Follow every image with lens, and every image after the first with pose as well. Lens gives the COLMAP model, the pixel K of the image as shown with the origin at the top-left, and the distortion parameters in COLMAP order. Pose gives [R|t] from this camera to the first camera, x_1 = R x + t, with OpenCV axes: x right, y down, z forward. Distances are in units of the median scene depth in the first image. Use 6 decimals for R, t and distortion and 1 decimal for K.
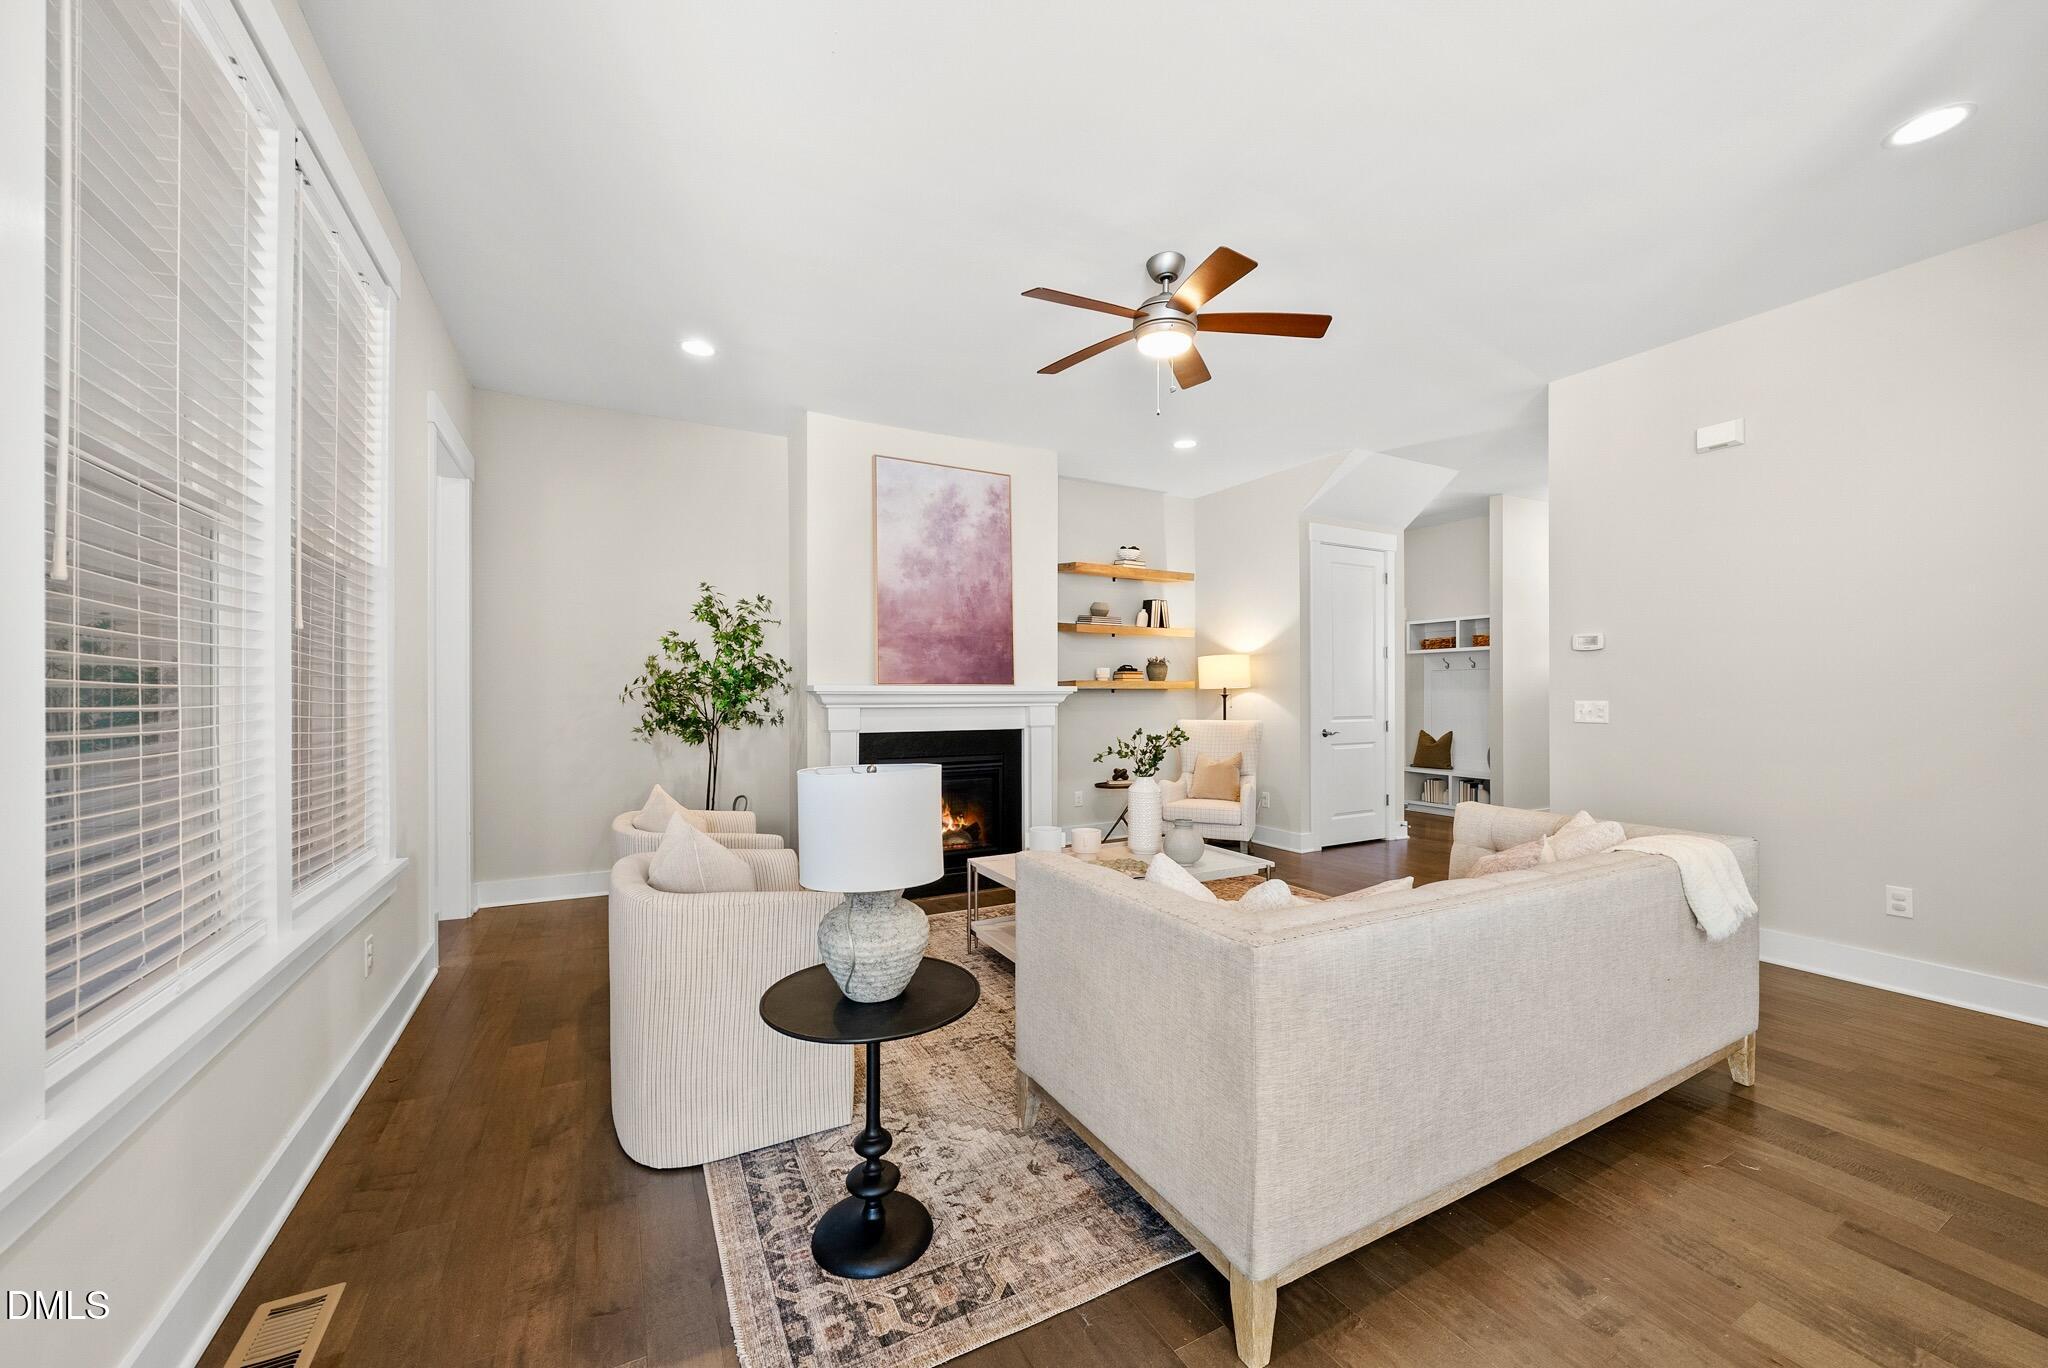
lens RADIAL K [[764.2, 0, 1026.3], [0, 764.2, 691.0], [0, 0, 1]] dist [-0.007130, -0.000402]
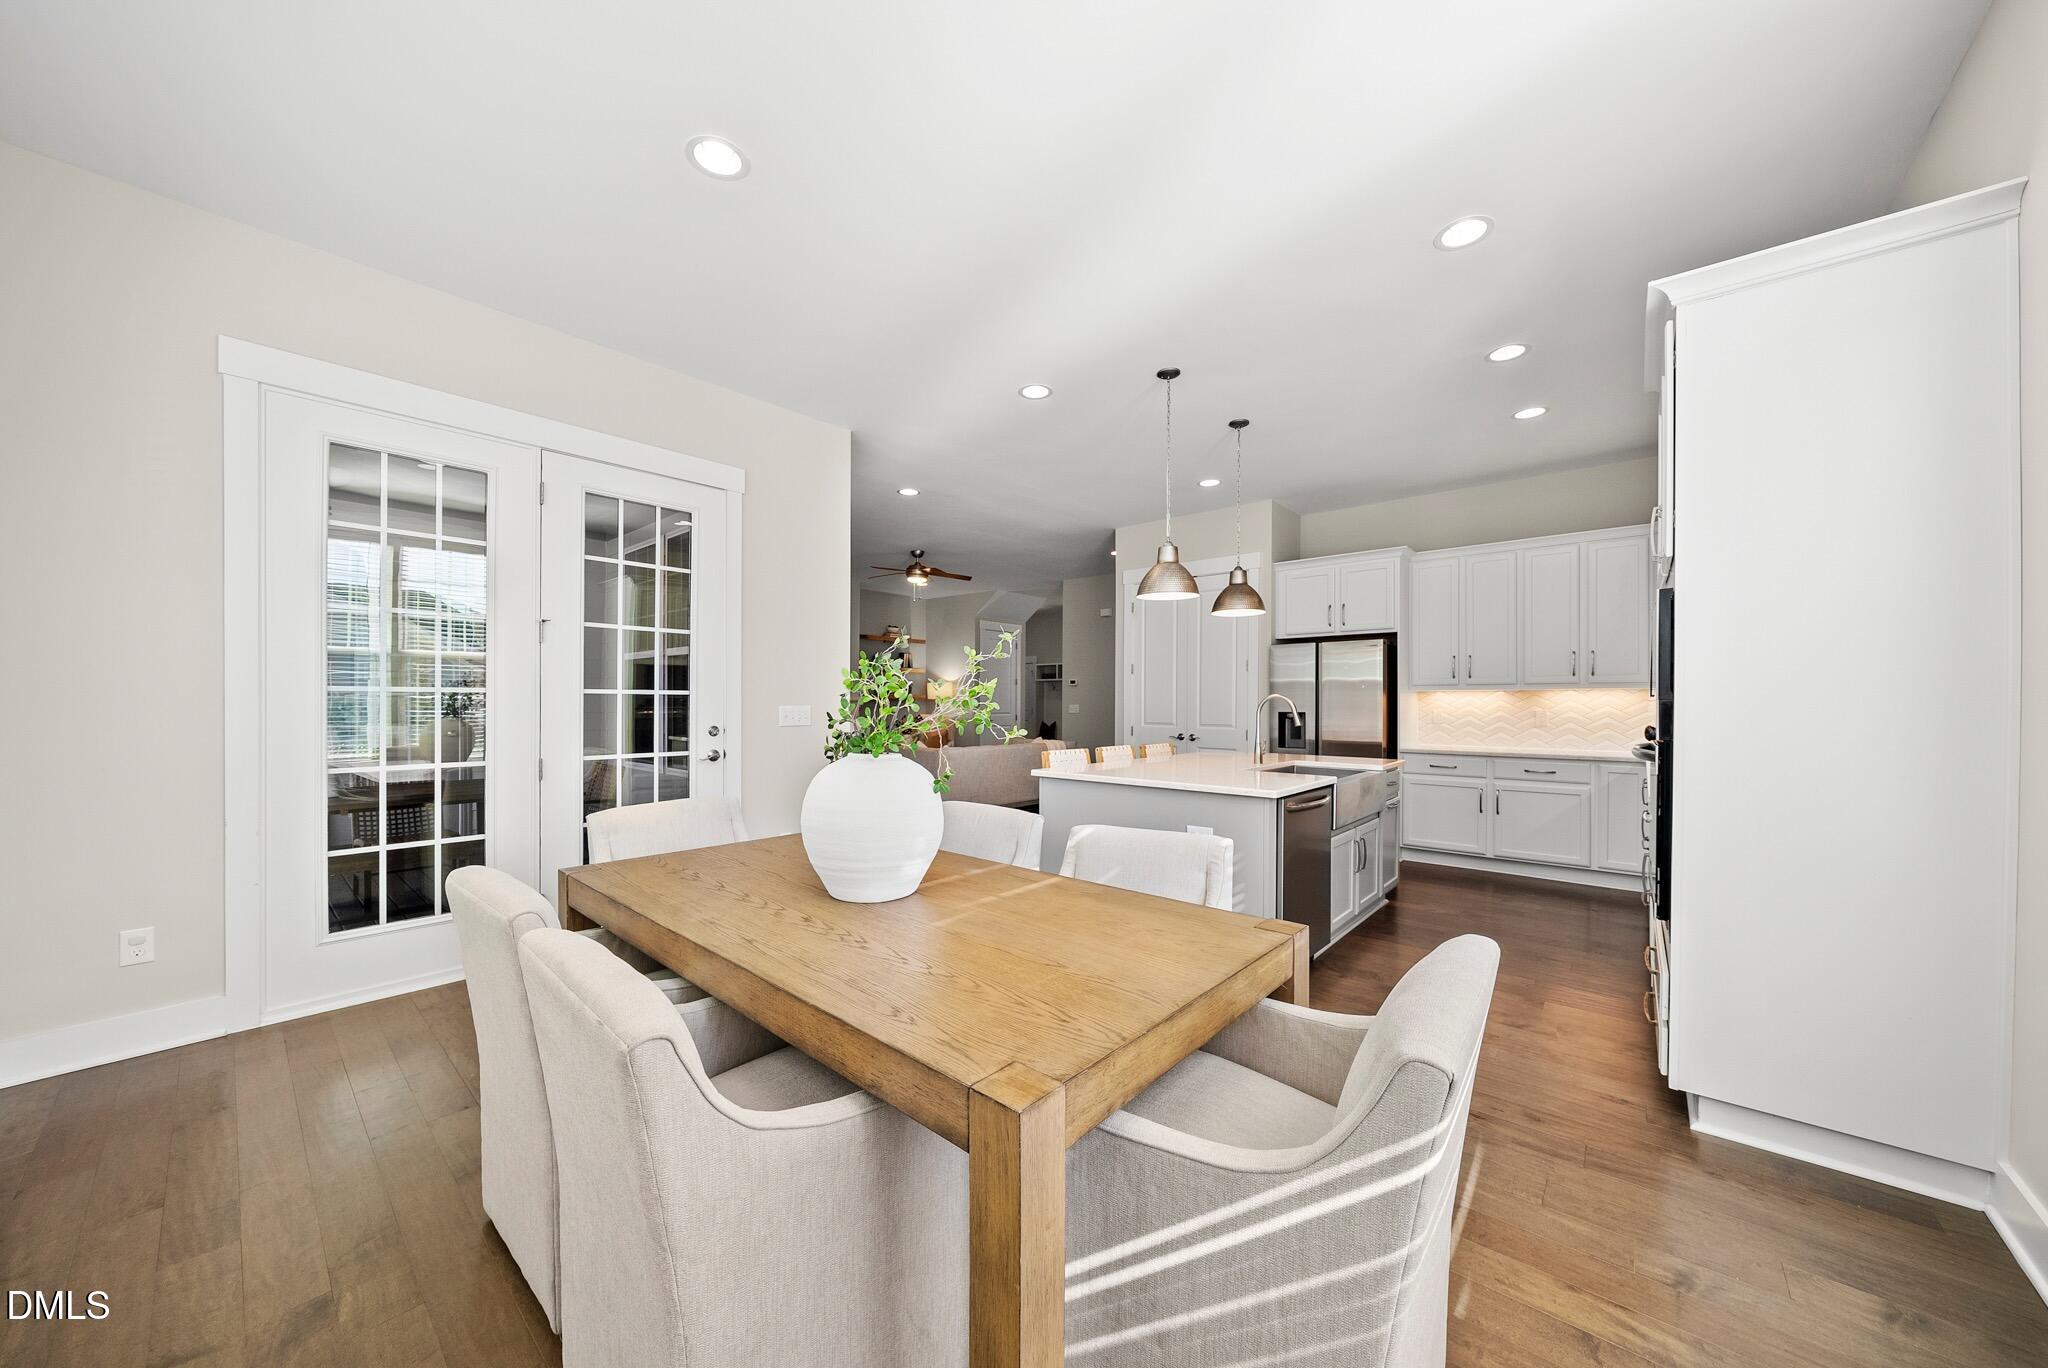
lens RADIAL K [[706.7, 0, 1019.4], [0, 706.7, 697.3], [0, 0, 1]] dist [-0.000017, -0.000001]
pose [[0.937823, 0.007617, 0.347030, -0.184302], [-0.007117, 0.999971, -0.002716, -0.002661], [-0.347041, 0.000078, 0.937850, -0.793628]]
